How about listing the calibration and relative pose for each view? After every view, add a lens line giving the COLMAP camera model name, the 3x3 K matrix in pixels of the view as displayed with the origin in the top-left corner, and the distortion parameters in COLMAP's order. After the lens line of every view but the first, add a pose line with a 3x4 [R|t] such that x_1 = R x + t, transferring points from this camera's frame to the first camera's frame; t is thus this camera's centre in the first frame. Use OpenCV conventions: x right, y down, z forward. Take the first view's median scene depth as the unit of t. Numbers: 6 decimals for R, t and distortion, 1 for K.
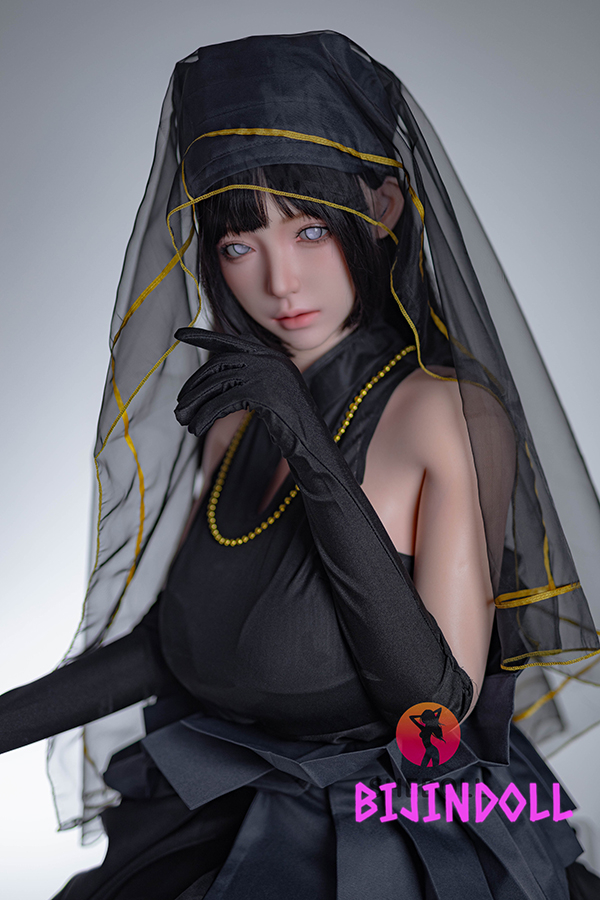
lens RADIAL K [[1227.1, 0, 300.0], [0, 1227.1, 450.0], [0, 0, 1]] dist [0.000257, 0.026437]
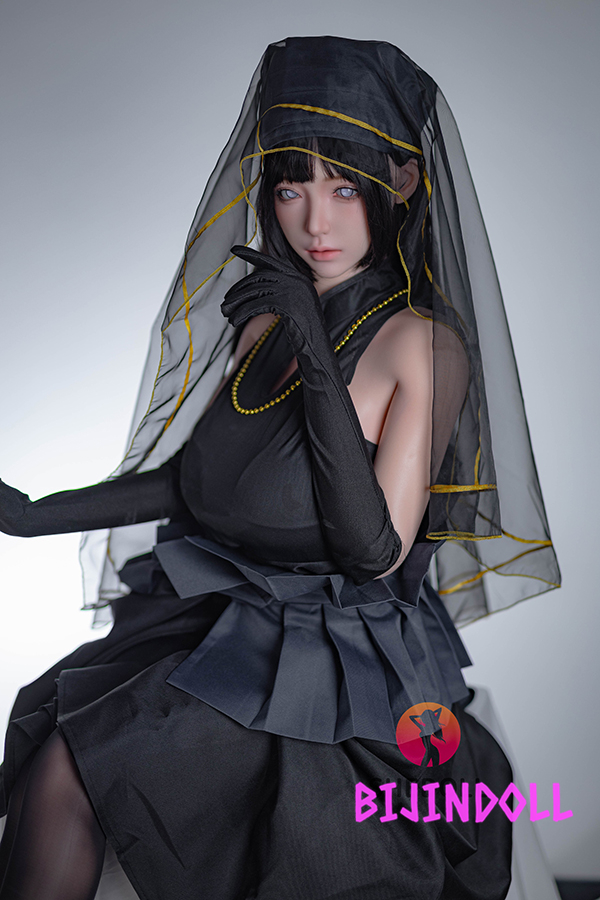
lens RADIAL K [[1334.1, 0, 300.0], [0, 1334.1, 450.0], [0, 0, 1]] dist [-0.004661, 0.008918]
pose [[0.983084, 0.180668, -0.030092, 0.054244], [-0.178879, 0.982377, 0.054202, 0.028424], [0.039354, -0.047902, 0.998076, -0.452269]]
